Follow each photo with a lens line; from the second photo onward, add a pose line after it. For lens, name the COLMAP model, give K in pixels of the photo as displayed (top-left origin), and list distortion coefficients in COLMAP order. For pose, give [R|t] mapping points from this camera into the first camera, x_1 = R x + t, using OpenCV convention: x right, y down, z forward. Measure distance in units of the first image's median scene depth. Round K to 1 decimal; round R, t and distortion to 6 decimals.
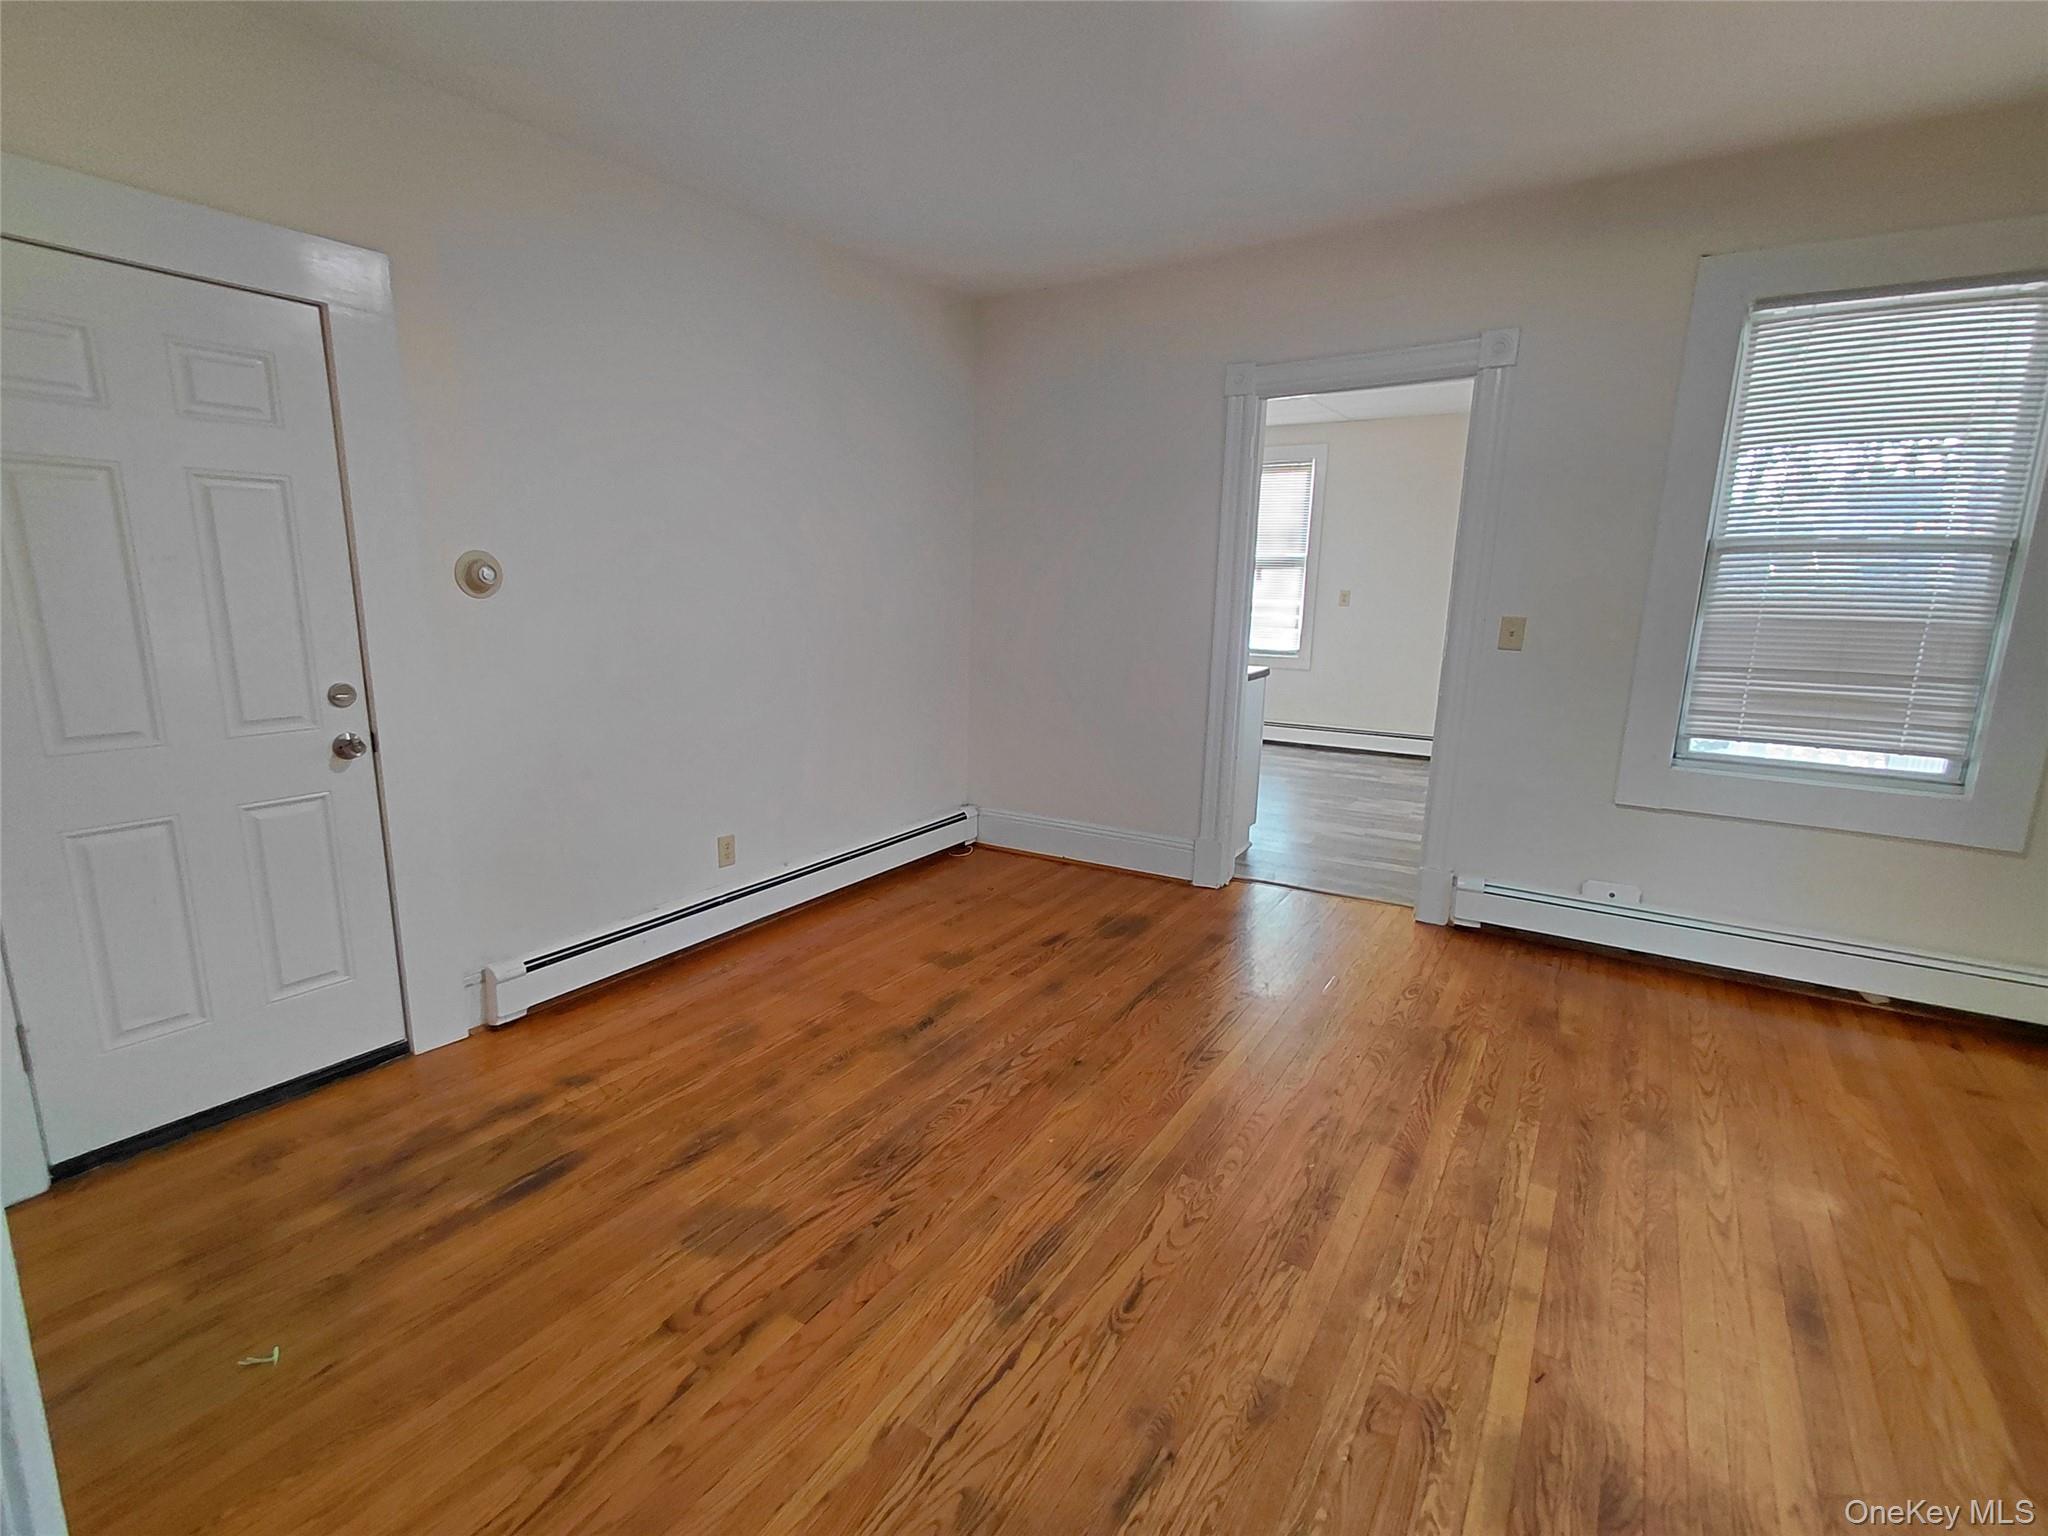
lens RADIAL K [[937.7, 0, 993.5], [0, 937.7, 769.7], [0, 0, 1]] dist [-0.001411, -0.008320]
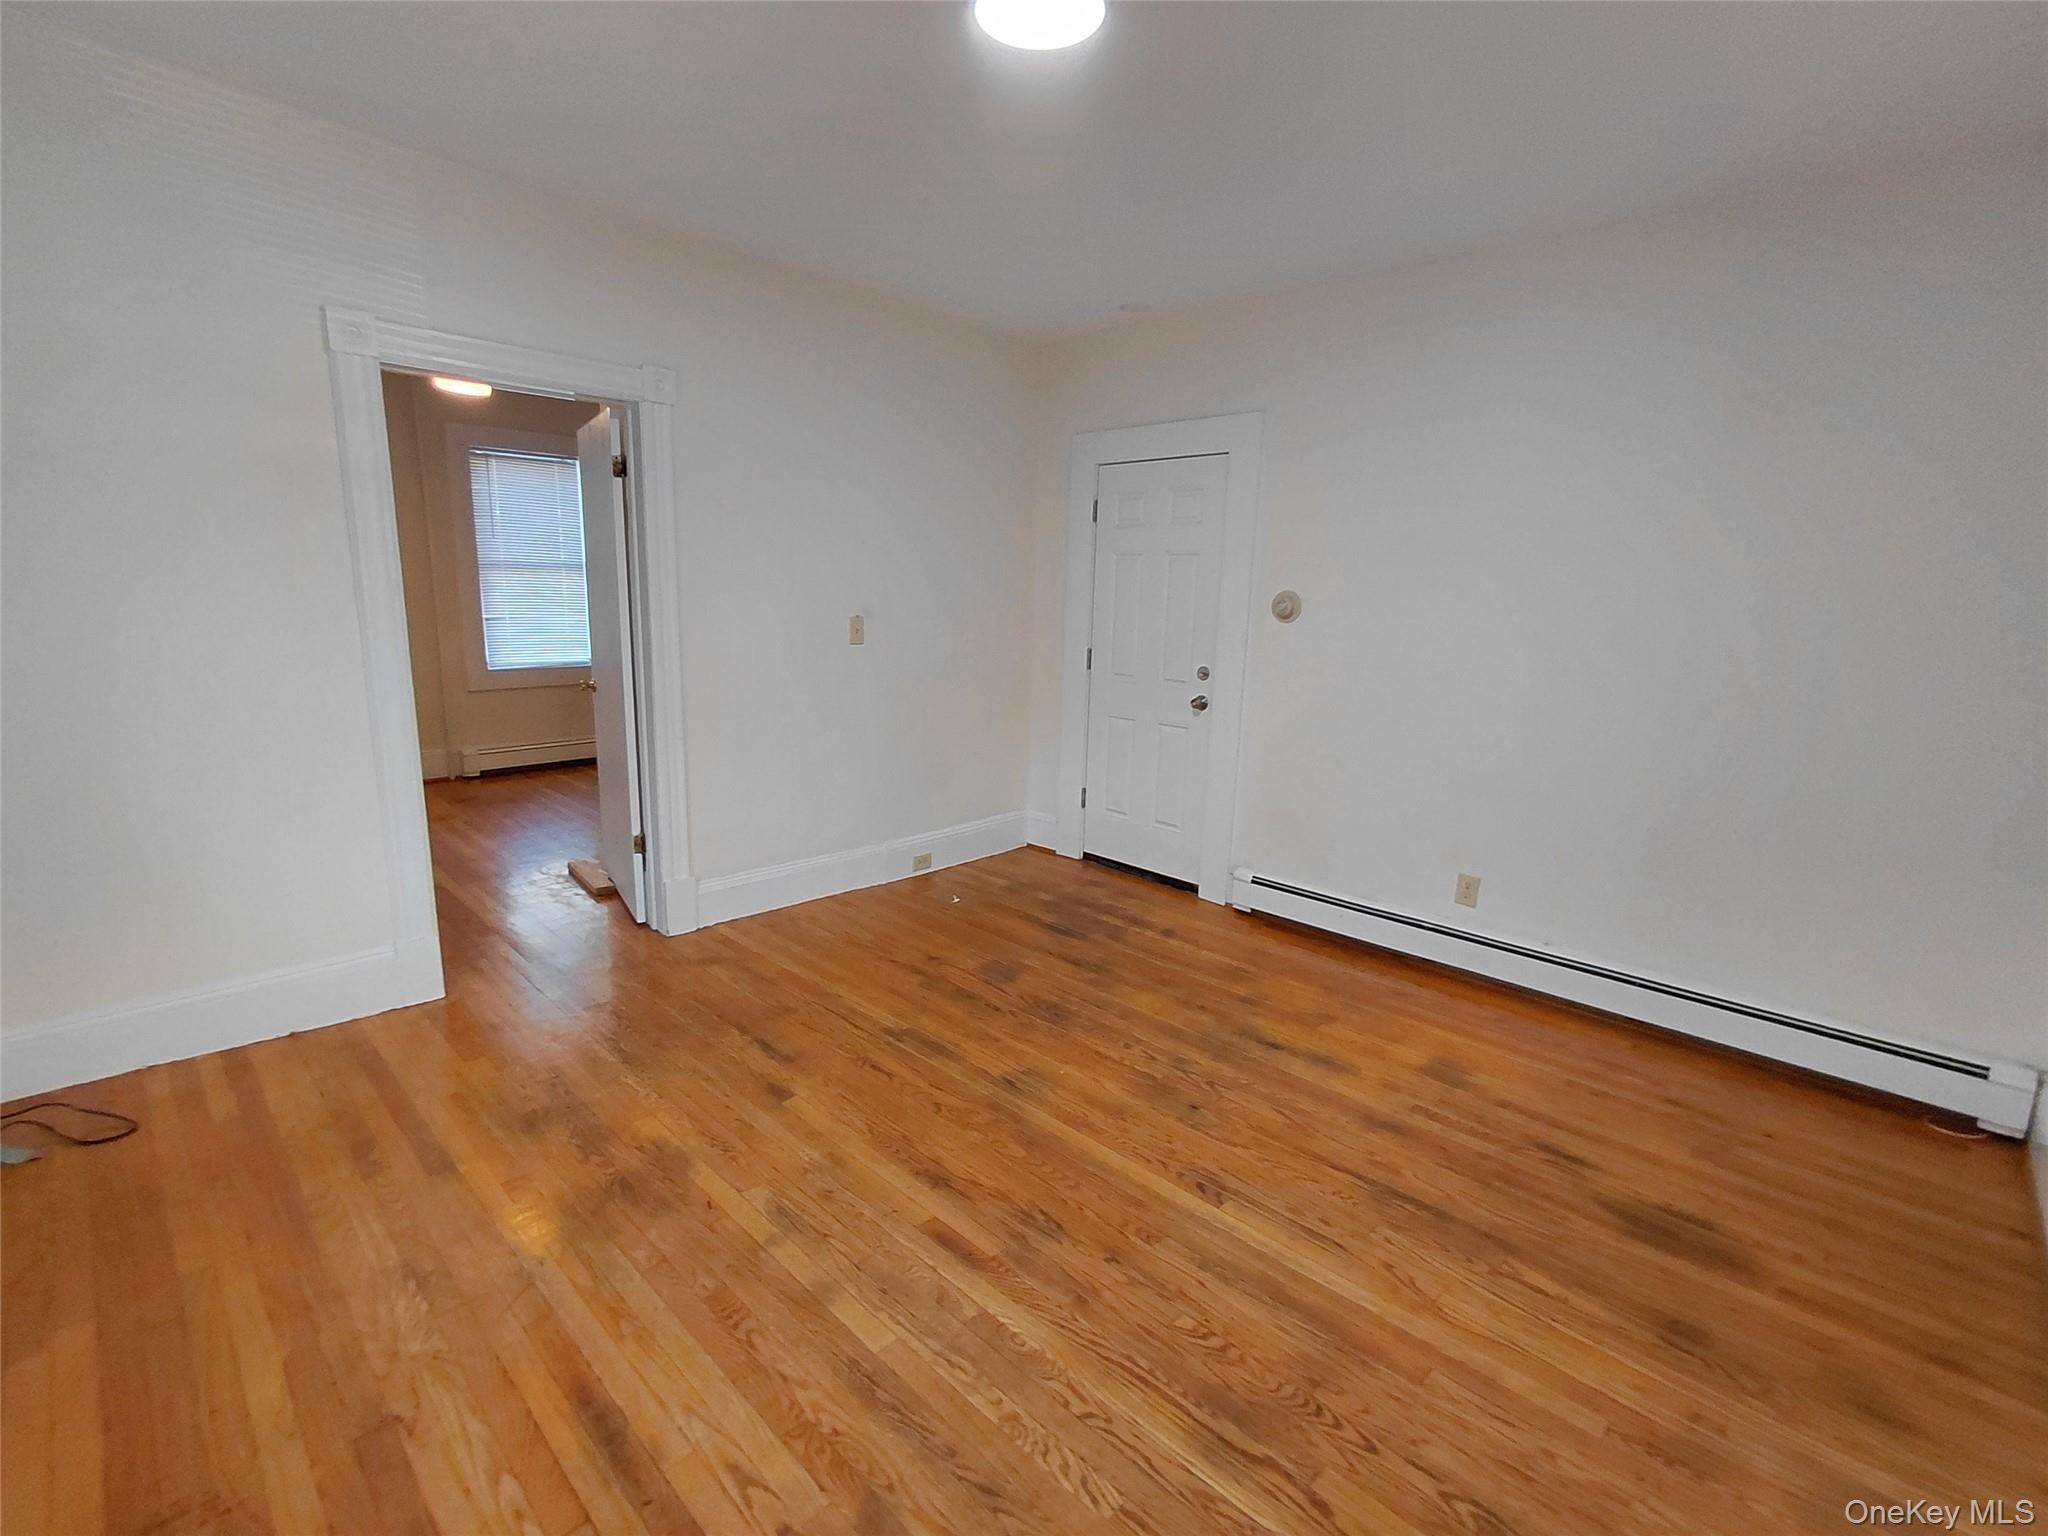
lens RADIAL K [[937.7, 0, 993.5], [0, 937.7, 769.7], [0, 0, 1]] dist [-0.001411, -0.008320]
pose [[-0.195583, 0.176333, -0.964704, 1.022829], [-0.226465, 0.948994, 0.219374, -0.189510], [0.954181, 0.261377, -0.145674, 0.864397]]
